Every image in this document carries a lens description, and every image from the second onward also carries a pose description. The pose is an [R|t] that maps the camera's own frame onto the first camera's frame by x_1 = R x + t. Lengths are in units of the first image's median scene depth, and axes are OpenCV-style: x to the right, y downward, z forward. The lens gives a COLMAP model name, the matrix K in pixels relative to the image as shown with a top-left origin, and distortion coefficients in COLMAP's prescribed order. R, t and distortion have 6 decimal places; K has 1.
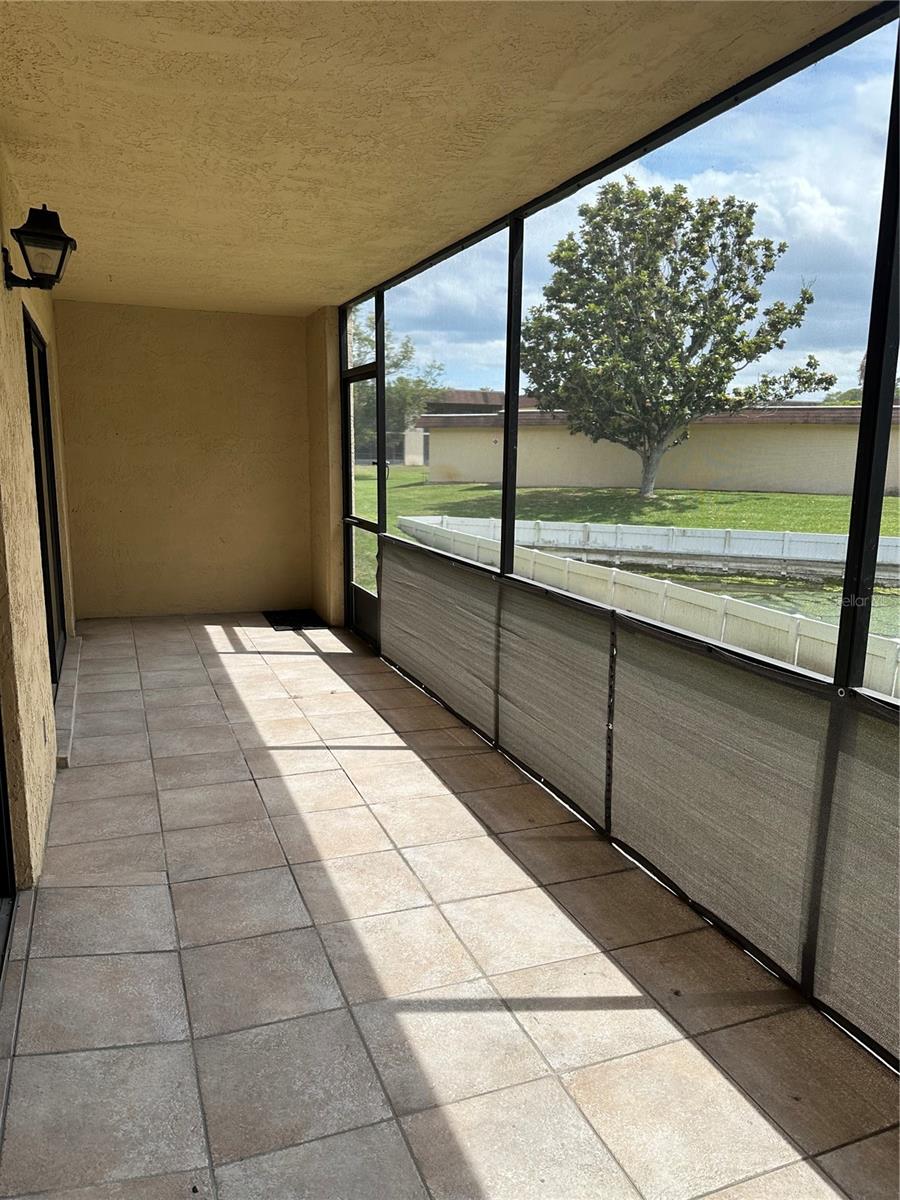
lens RADIAL K [[851.9, 0, 453.4], [0, 851.9, 600.3], [0, 0, 1]] dist [-0.012824, -0.010272]
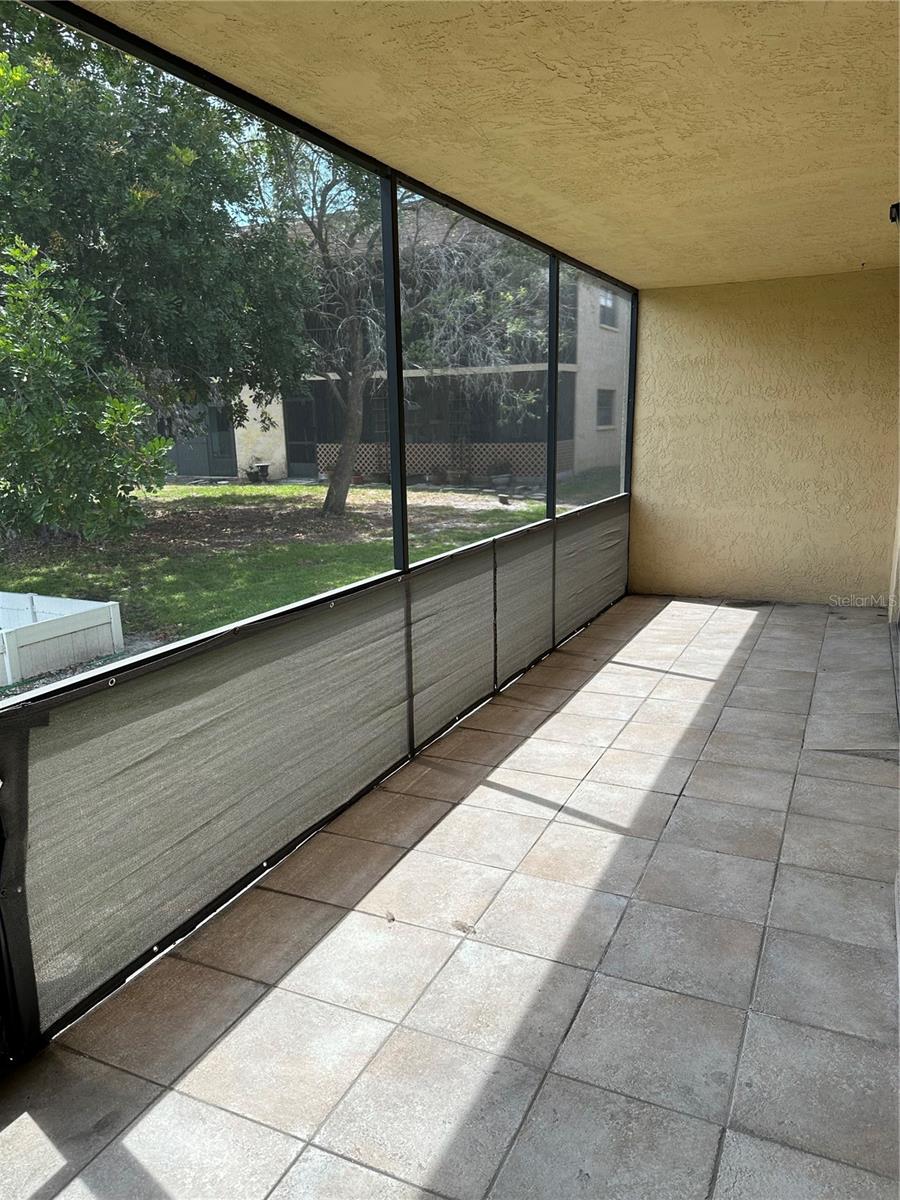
lens RADIAL K [[851.9, 0, 455.4], [0, 851.9, 600.8], [0, 0, 1]] dist [-0.012824, -0.010272]
pose [[-0.679972, -0.163374, 0.714806, -0.722089], [0.142040, 0.927046, 0.347001, -0.348412], [-0.719349, 0.337482, -0.607160, 1.739067]]
